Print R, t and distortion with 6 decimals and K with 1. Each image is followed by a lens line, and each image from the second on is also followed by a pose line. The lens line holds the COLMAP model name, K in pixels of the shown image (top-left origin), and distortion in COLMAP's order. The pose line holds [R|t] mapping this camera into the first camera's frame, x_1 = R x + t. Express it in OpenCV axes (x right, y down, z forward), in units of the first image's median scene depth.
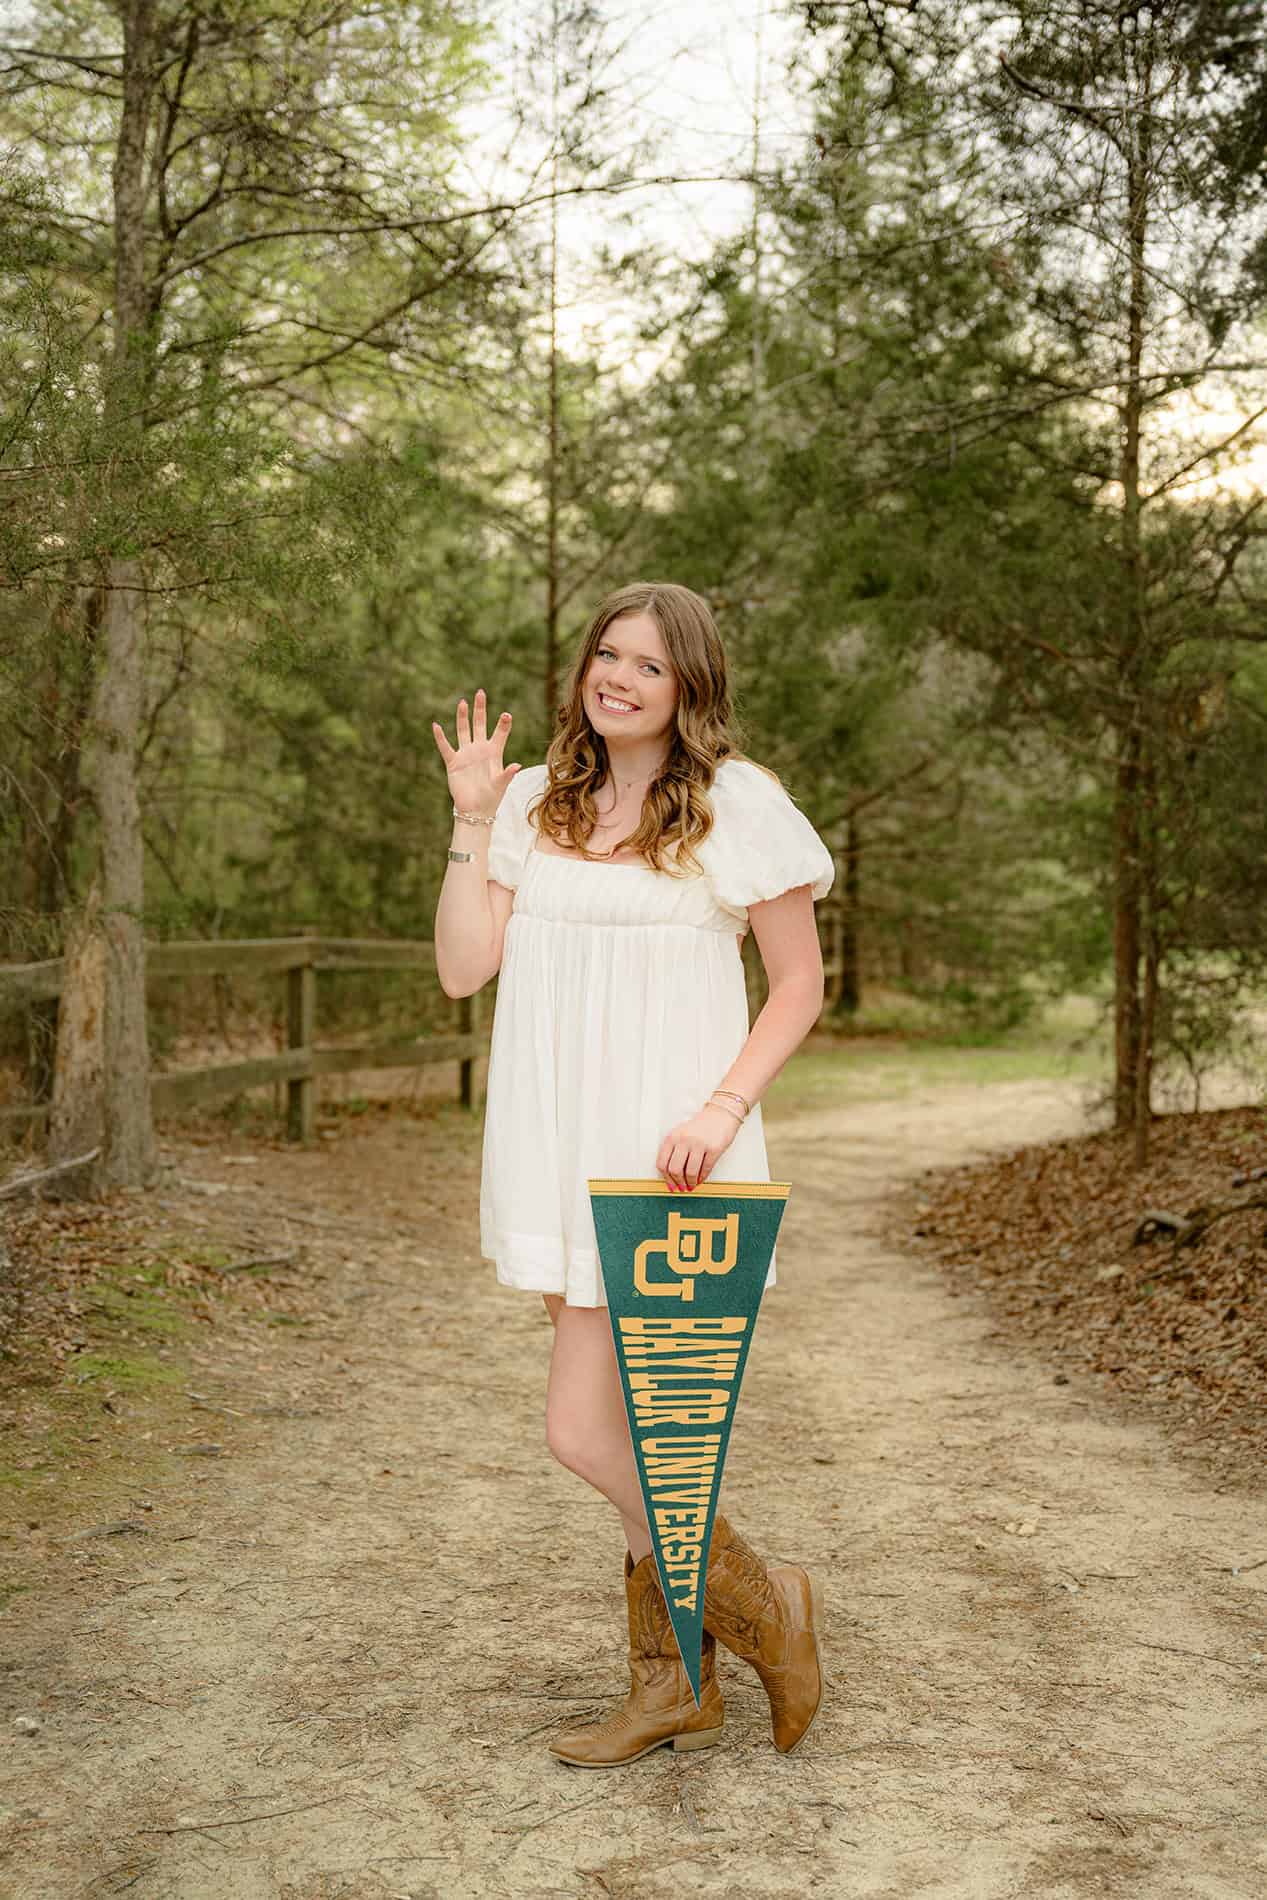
lens RADIAL K [[2321.5, 0, 633.5], [0, 2321.5, 950.0], [0, 0, 1]] dist [-0.025412, -0.013496]
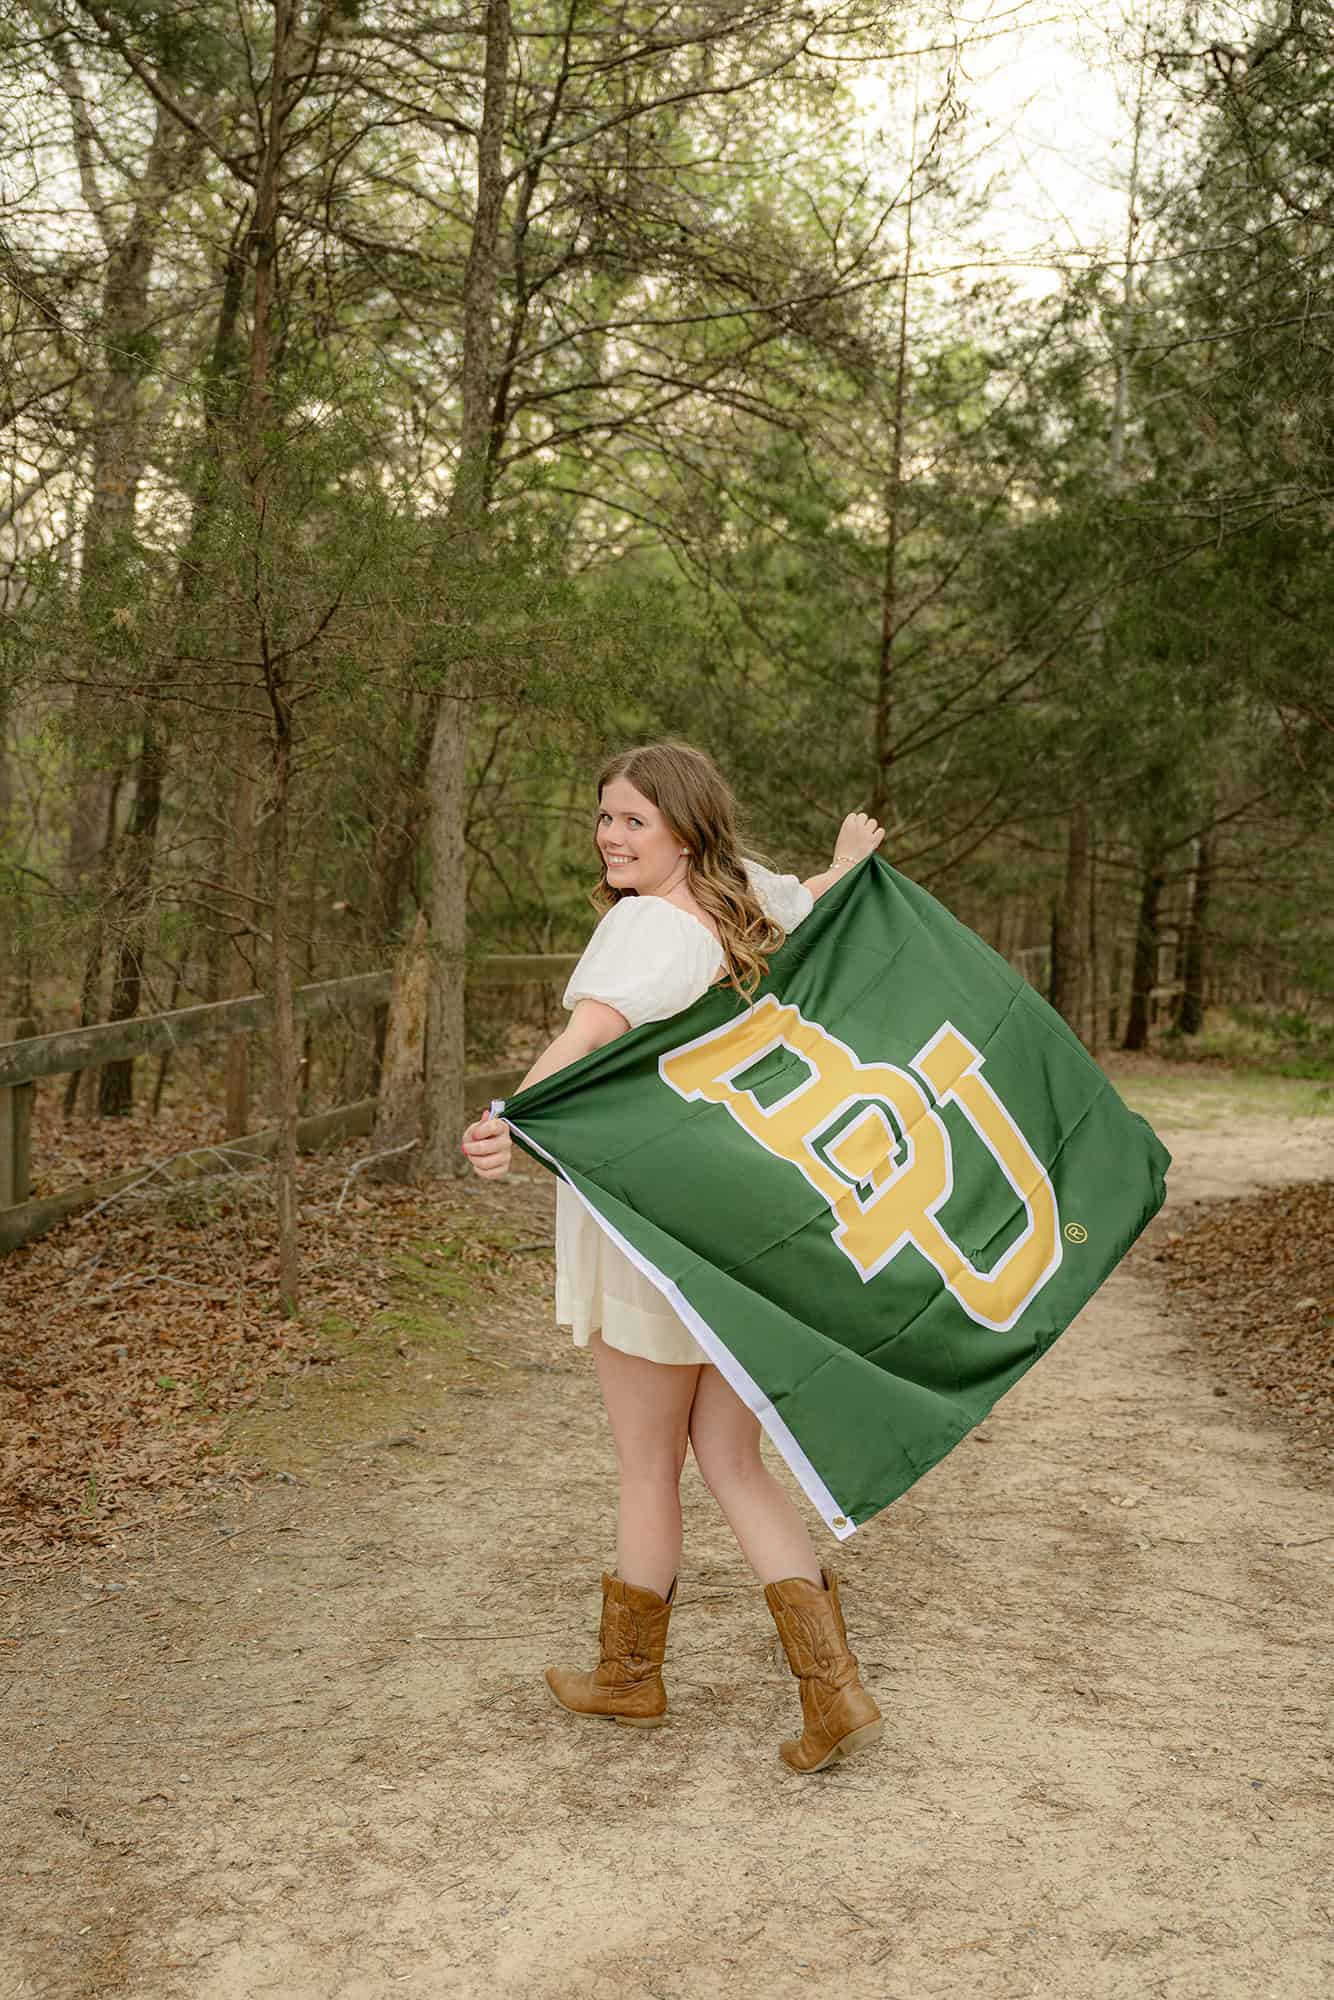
lens RADIAL K [[2443.7, 0, 667.0], [0, 2443.7, 1000.0], [0, 0, 1]] dist [-0.025412, -0.013496]
pose [[0.988642, 0.048838, -0.142135, 0.077083], [-0.045138, 0.998556, 0.029139, -0.030928], [0.143352, -0.022392, 0.989418, -0.229742]]
